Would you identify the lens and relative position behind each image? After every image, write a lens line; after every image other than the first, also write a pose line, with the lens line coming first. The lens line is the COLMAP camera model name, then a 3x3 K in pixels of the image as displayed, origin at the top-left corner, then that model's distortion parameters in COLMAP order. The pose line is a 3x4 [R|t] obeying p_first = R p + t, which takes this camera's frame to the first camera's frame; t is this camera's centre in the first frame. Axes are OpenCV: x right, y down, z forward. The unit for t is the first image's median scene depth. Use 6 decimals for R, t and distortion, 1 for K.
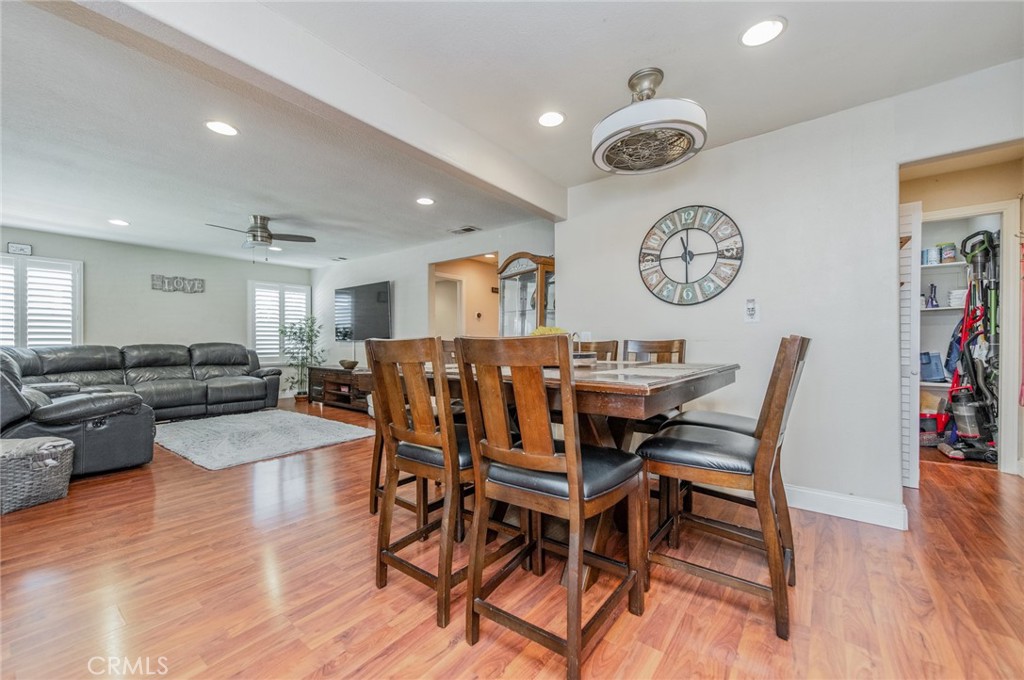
lens RADIAL K [[402.6, 0, 509.8], [0, 402.6, 339.7], [0, 0, 1]] dist [0.012080, -0.000620]
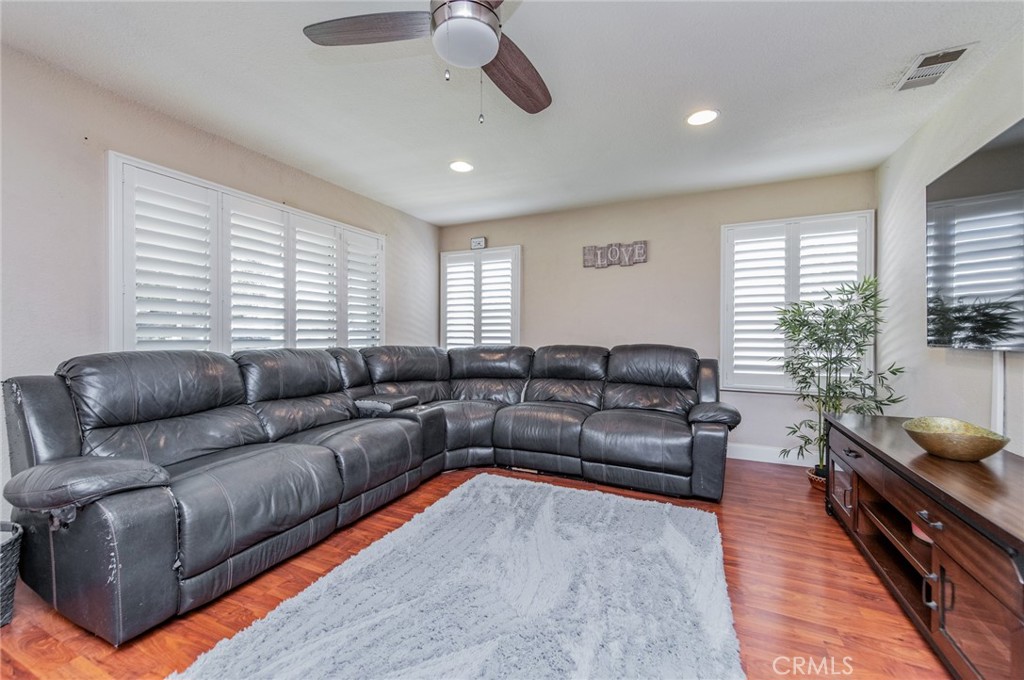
lens RADIAL K [[402.6, 0, 508.6], [0, 402.6, 340.5], [0, 0, 1]] dist [0.012080, -0.000620]
pose [[0.201943, 0.011080, -0.979335, -0.212215], [-0.003858, 0.999937, 0.010518, -0.003631], [0.979390, 0.001654, 0.201973, 0.714129]]
